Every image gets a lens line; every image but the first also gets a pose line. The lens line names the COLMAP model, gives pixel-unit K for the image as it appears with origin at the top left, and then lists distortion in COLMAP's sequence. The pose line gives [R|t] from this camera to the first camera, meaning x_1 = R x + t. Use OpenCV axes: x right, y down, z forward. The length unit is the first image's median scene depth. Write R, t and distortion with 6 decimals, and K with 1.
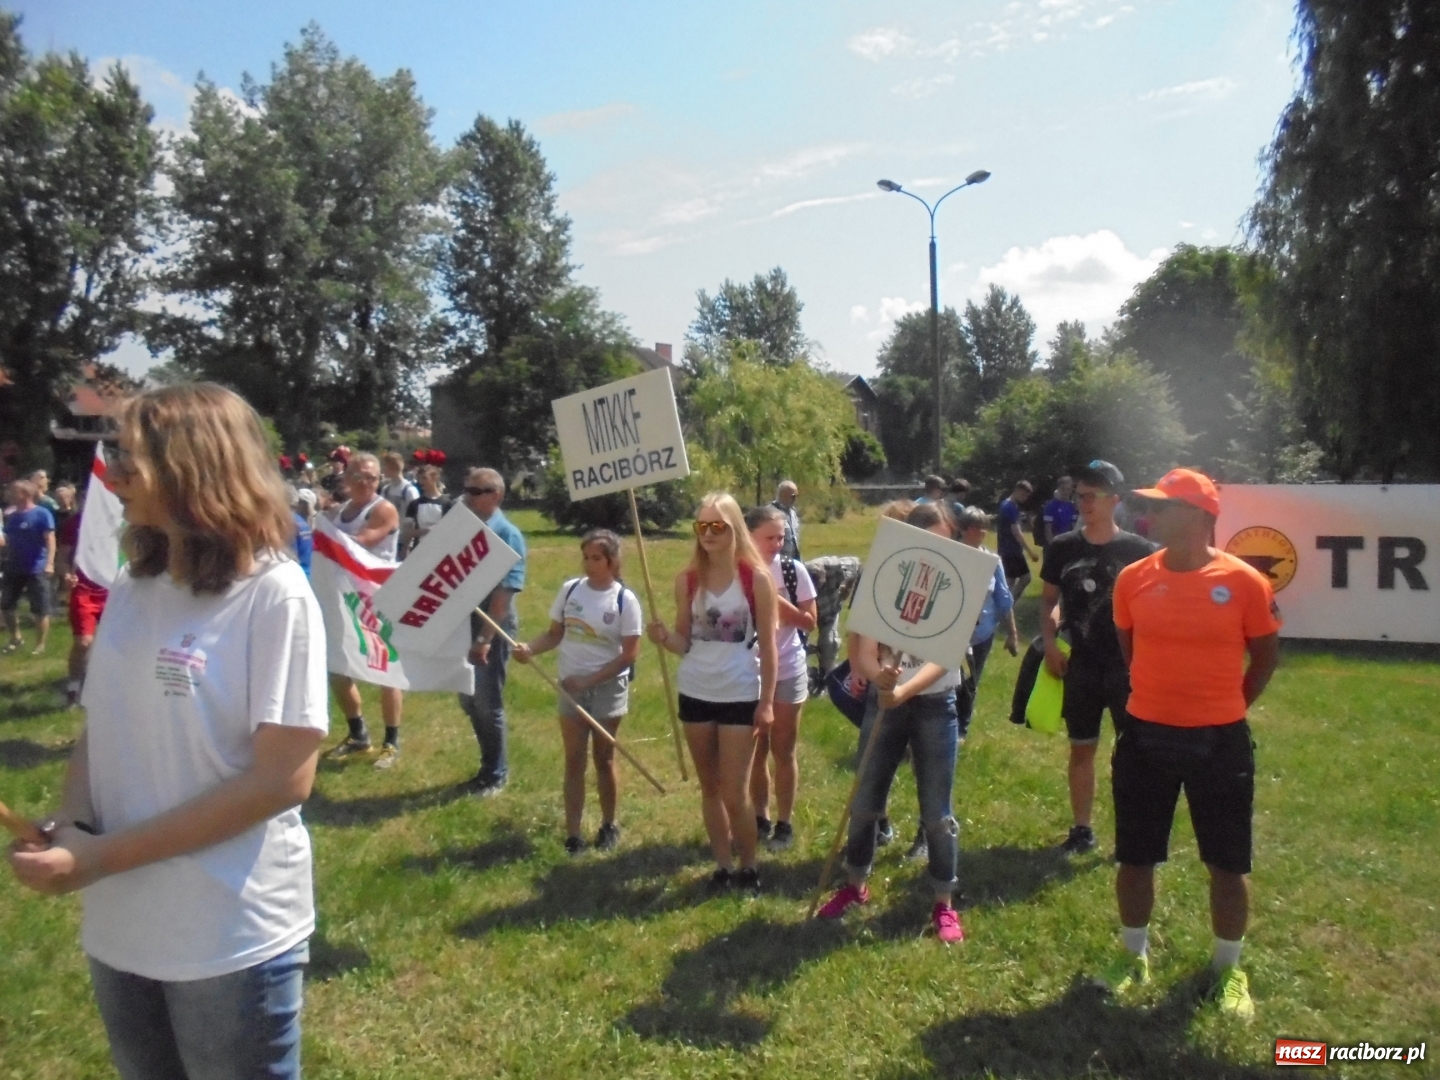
lens RADIAL K [[1088.0, 0, 724.6], [0, 1088.0, 525.0], [0, 0, 1]] dist [-0.128594, 0.110200]
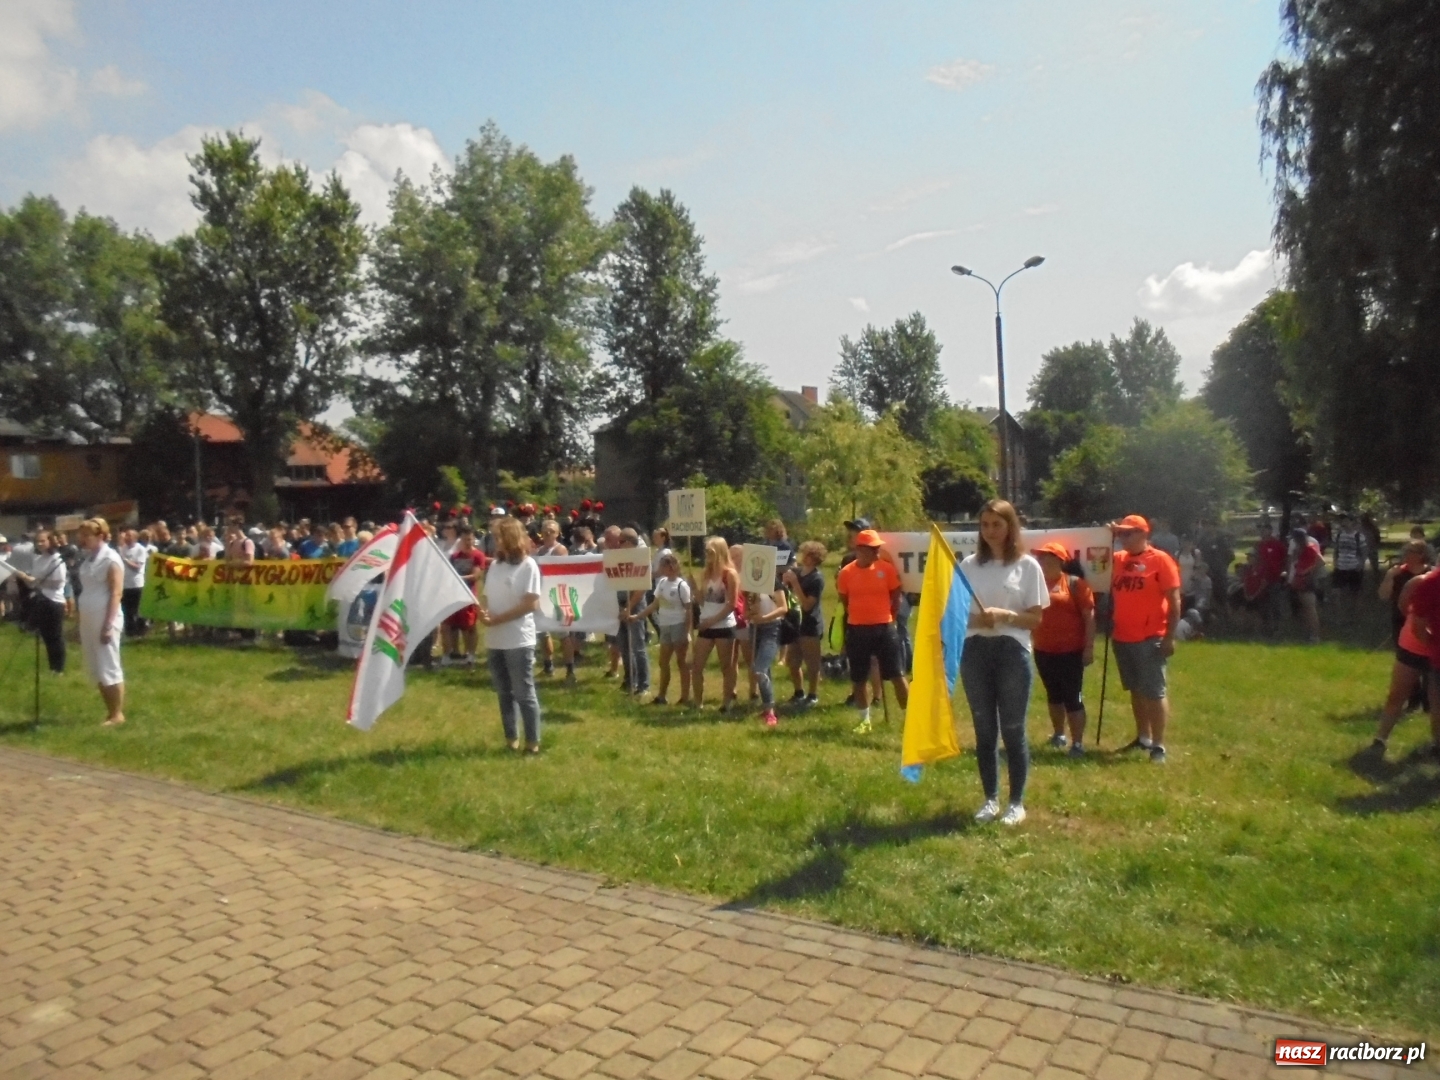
lens RADIAL K [[1088.0, 0, 726.5], [0, 1088.0, 517.0], [0, 0, 1]] dist [-0.128594, 0.110200]
pose [[0.989121, -0.012074, -0.146608, 0.025801], [0.006353, 0.999202, -0.039431, 0.001202], [0.146967, 0.038070, 0.988408, -0.081500]]
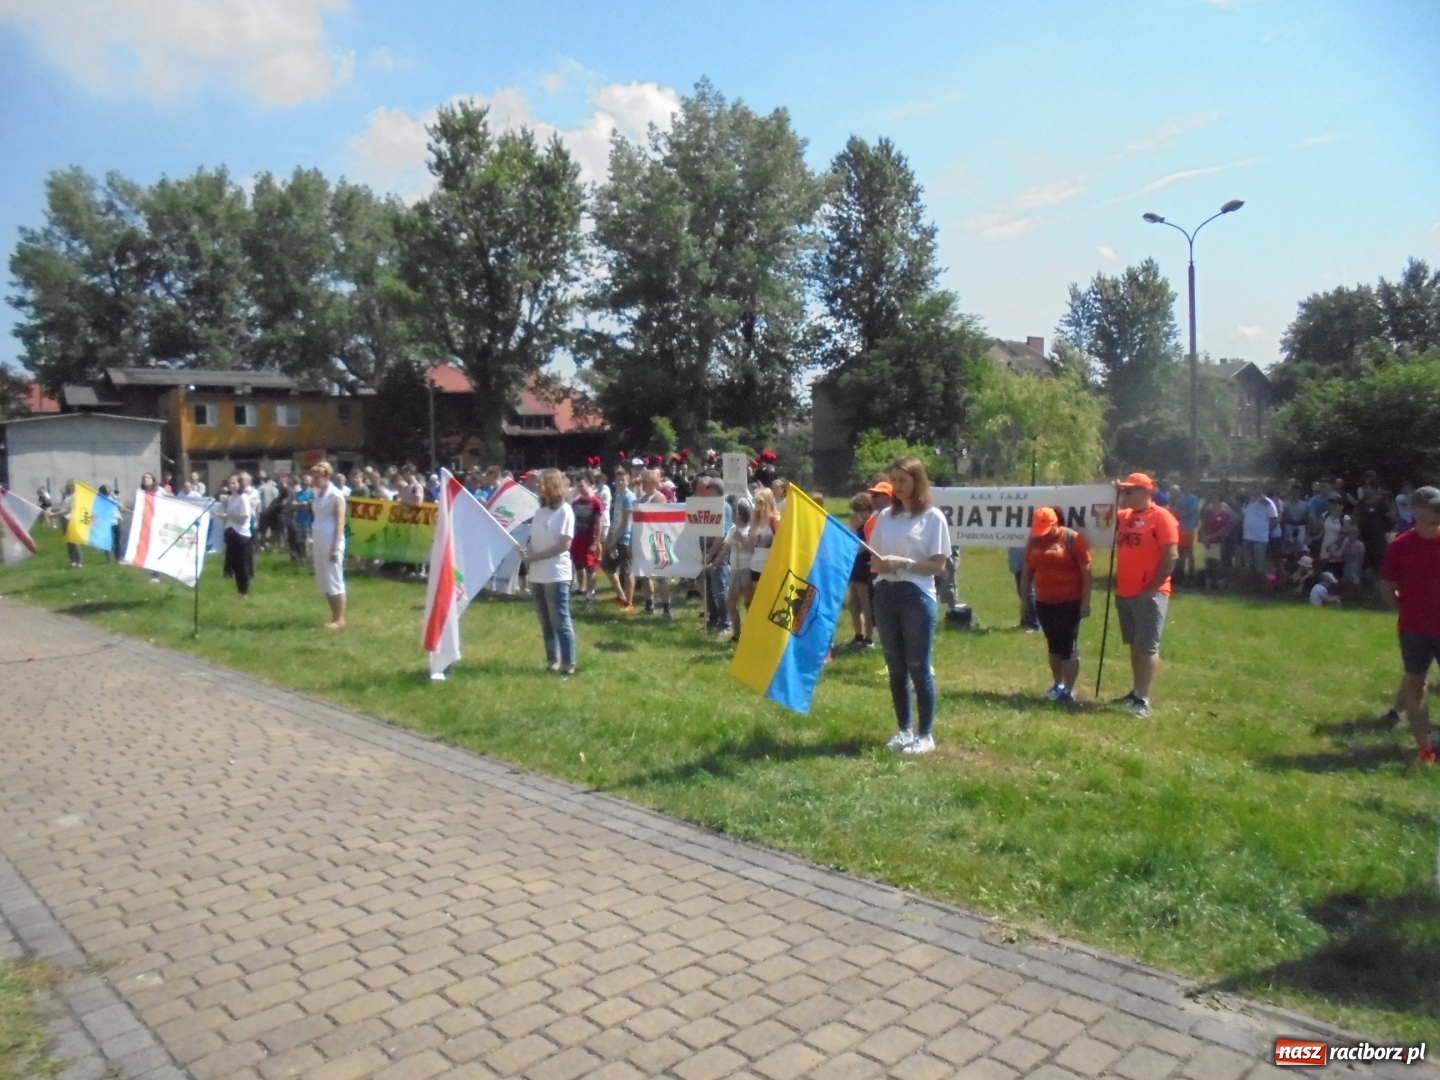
lens RADIAL K [[1088.0, 0, 727.2], [0, 1088.0, 523.7], [0, 0, 1]] dist [-0.128594, 0.110200]
pose [[0.935245, 0.020561, -0.353404, 0.051624], [-0.017125, 0.999771, 0.012849, 0.001430], [0.353587, -0.005965, 0.935383, -0.085990]]
